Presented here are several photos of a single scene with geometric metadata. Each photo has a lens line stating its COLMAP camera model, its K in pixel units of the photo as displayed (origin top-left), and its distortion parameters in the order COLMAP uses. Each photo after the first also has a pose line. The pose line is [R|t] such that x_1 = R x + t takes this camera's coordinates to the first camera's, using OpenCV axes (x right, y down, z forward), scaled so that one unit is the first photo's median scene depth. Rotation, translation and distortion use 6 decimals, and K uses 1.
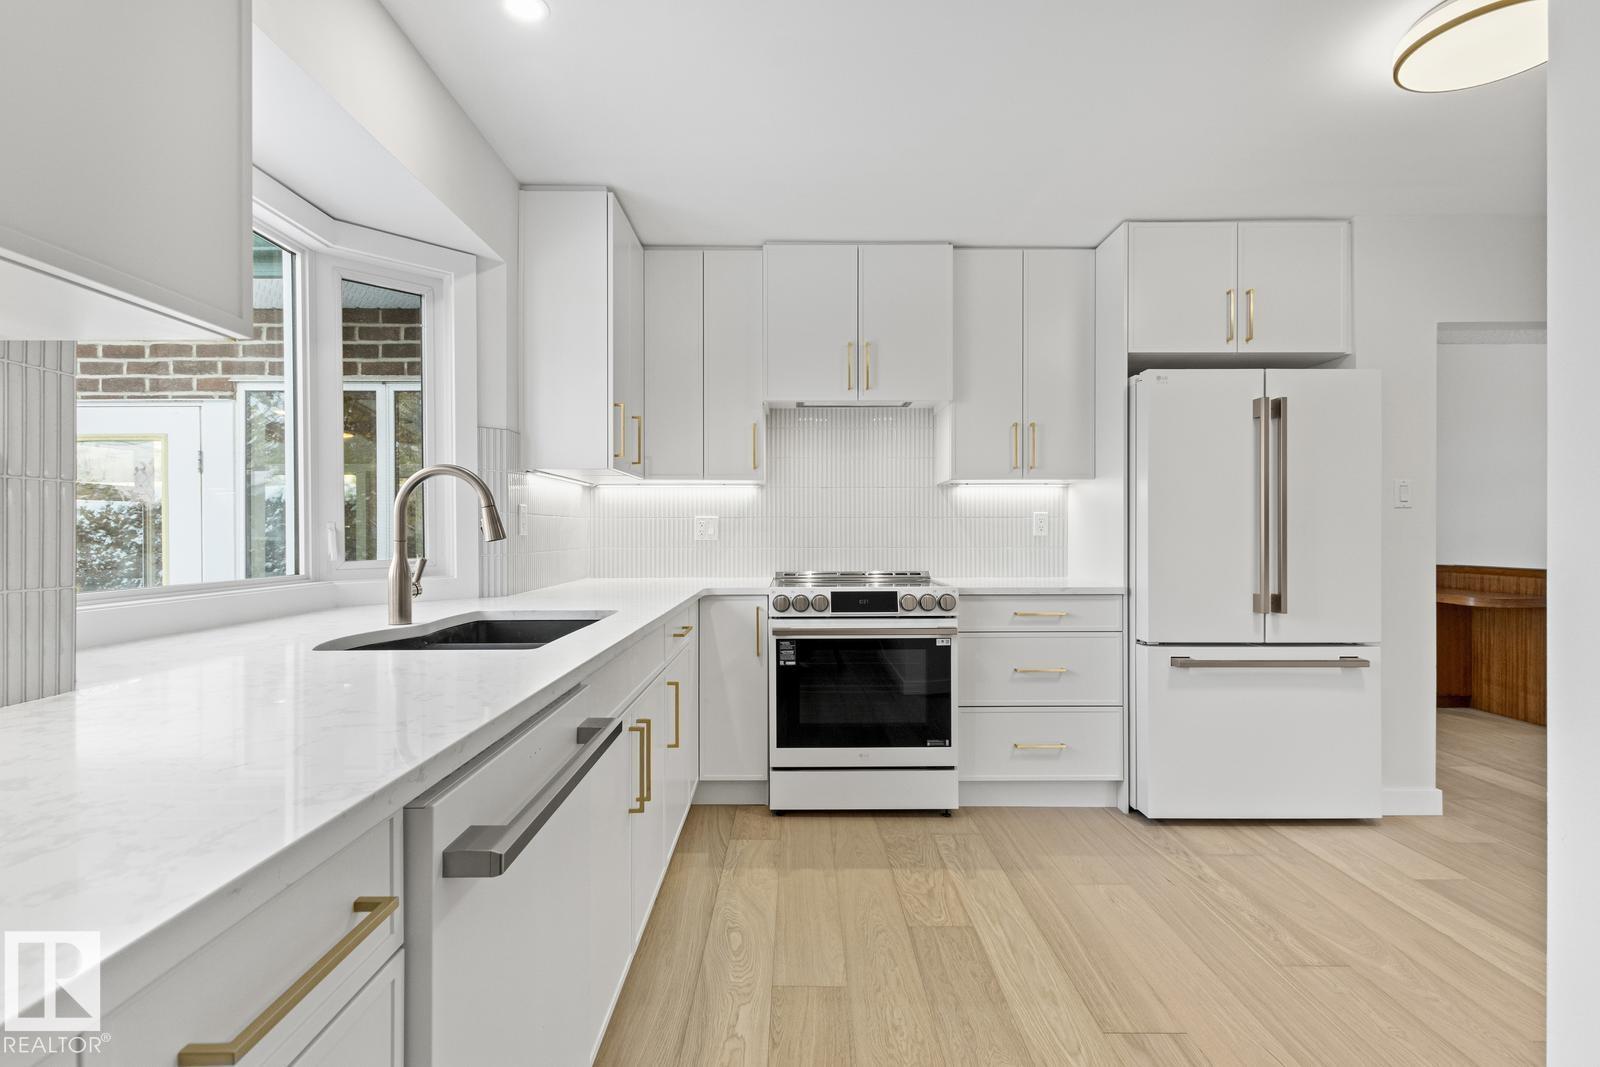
lens RADIAL K [[759.5, 0, 800.0], [0, 759.5, 533.5], [0, 0, 1]] dist [0.011948, -0.000069]
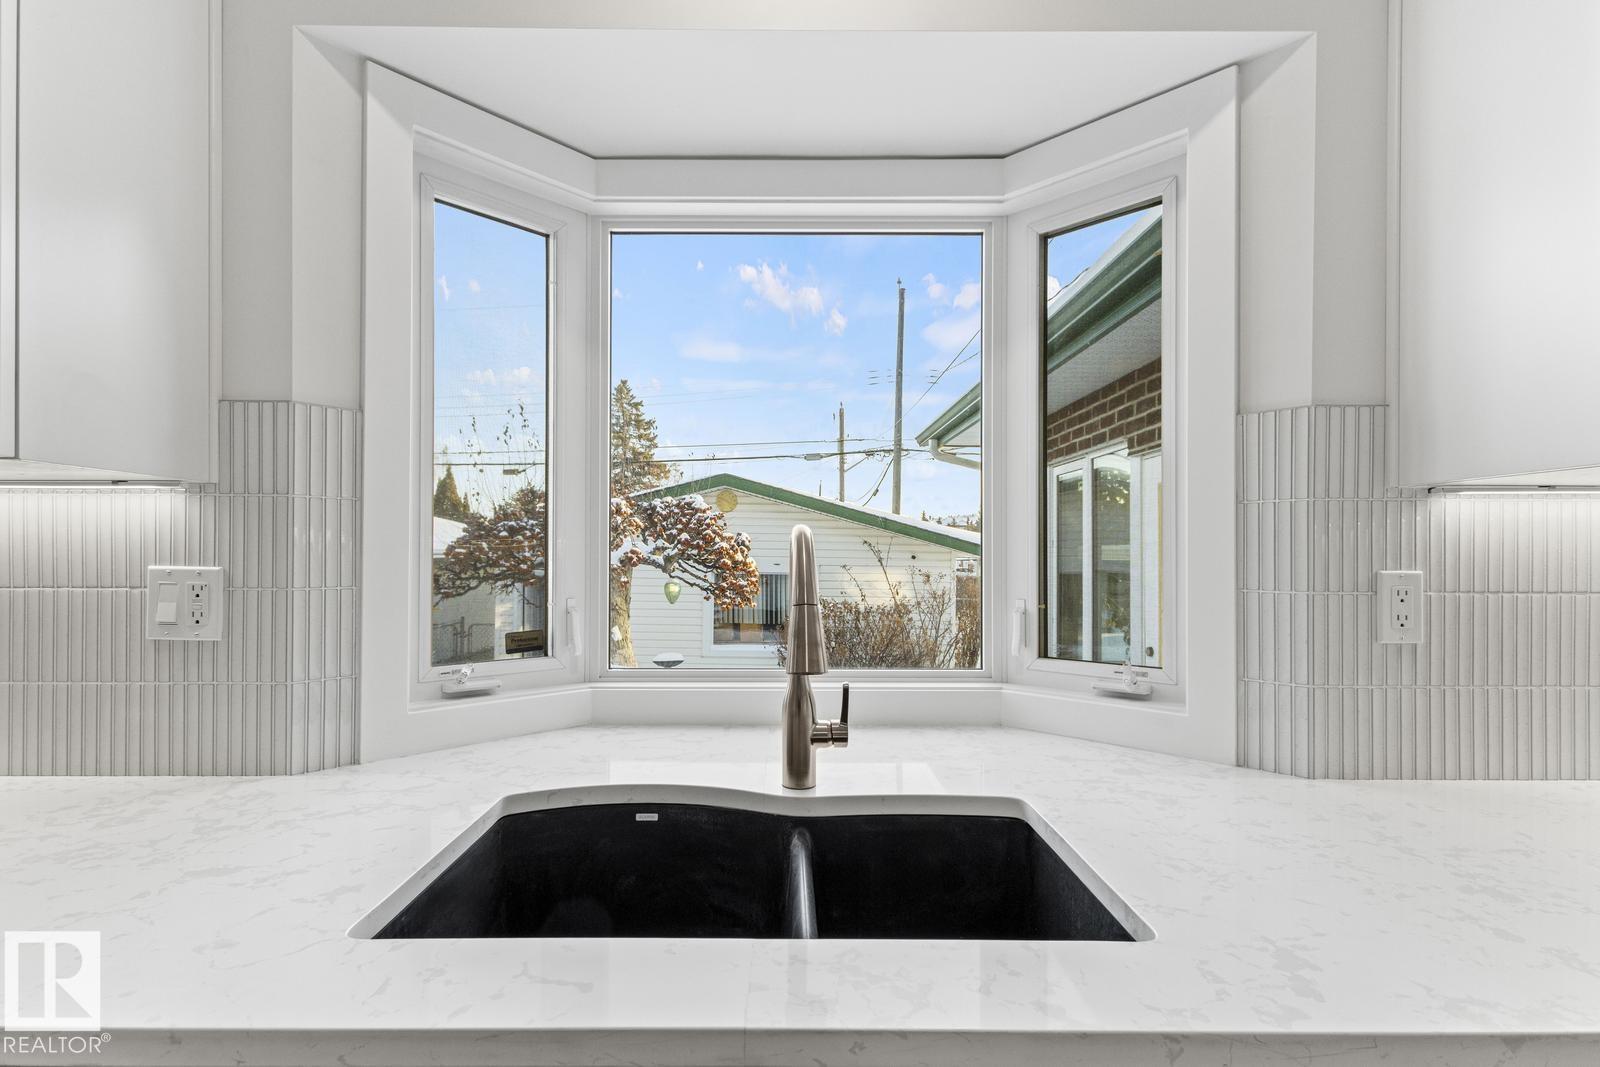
lens RADIAL K [[779.1, 0, 795.2], [0, 779.1, 555.3], [0, 0, 1]] dist [0.002060, 0.000096]
pose [[-0.002429, 0.004799, -0.999986, 0.081869], [-0.003913, 0.999981, 0.004809, -0.053670], [0.999989, 0.003925, -0.002410, 0.747894]]
